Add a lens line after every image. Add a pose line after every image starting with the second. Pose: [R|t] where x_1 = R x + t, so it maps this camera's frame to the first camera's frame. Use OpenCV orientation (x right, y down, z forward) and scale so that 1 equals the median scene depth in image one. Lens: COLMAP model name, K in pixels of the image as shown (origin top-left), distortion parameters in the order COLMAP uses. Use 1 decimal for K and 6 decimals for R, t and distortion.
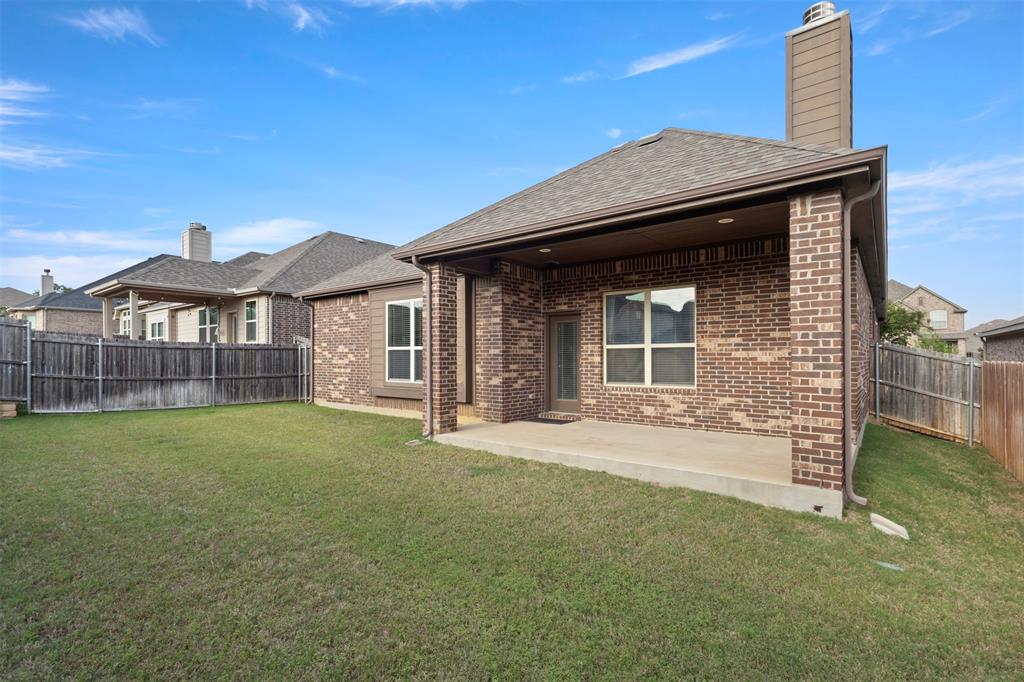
lens RADIAL K [[472.9, 0, 524.6], [0, 472.9, 356.4], [0, 0, 1]] dist [0.001244, 0.000856]
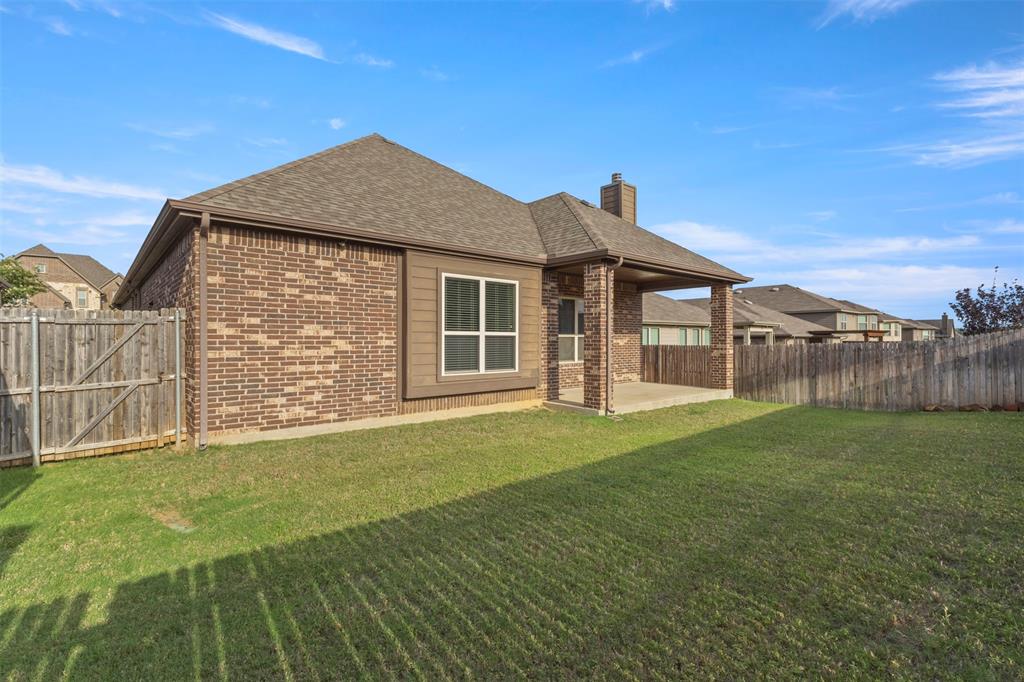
lens RADIAL K [[472.9, 0, 514.8], [0, 472.9, 338.6], [0, 0, 1]] dist [0.001244, 0.000856]
pose [[0.190755, 0.003782, 0.981630, -1.029347], [-0.001770, 0.999992, -0.003508, -0.004982], [-0.981636, -0.001068, 0.190760, 0.738585]]
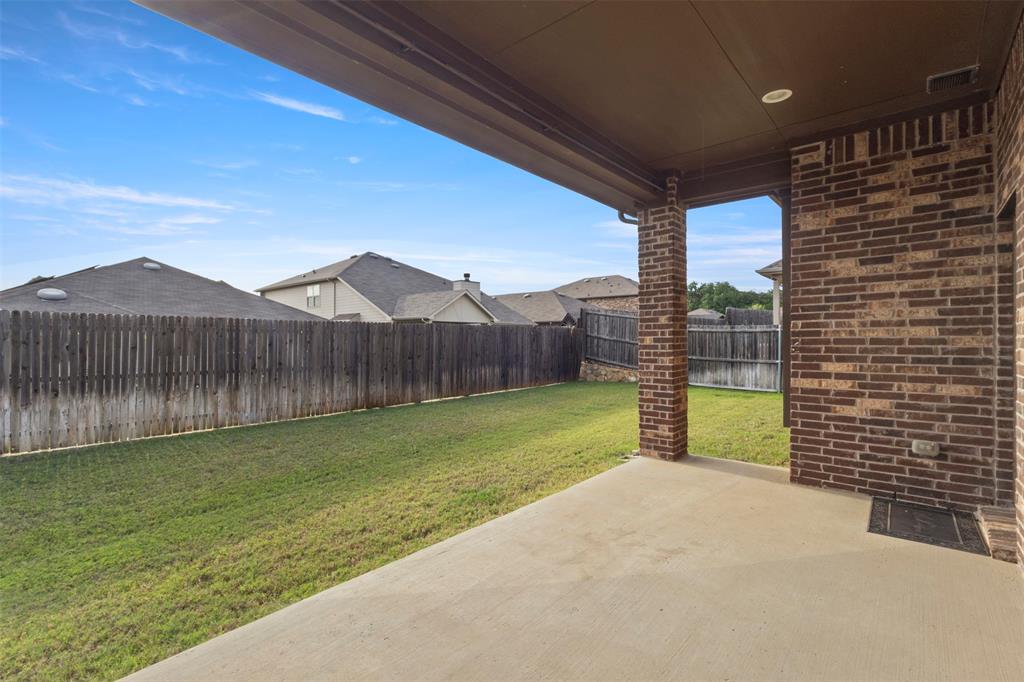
lens RADIAL K [[472.9, 0, 509.6], [0, 472.9, 340.3], [0, 0, 1]] dist [0.001244, 0.000856]
pose [[-0.060807, 0.002655, -0.998146, 0.391203], [0.005922, 0.999980, 0.002299, -0.005498], [0.998132, -0.005772, -0.060822, 0.636070]]
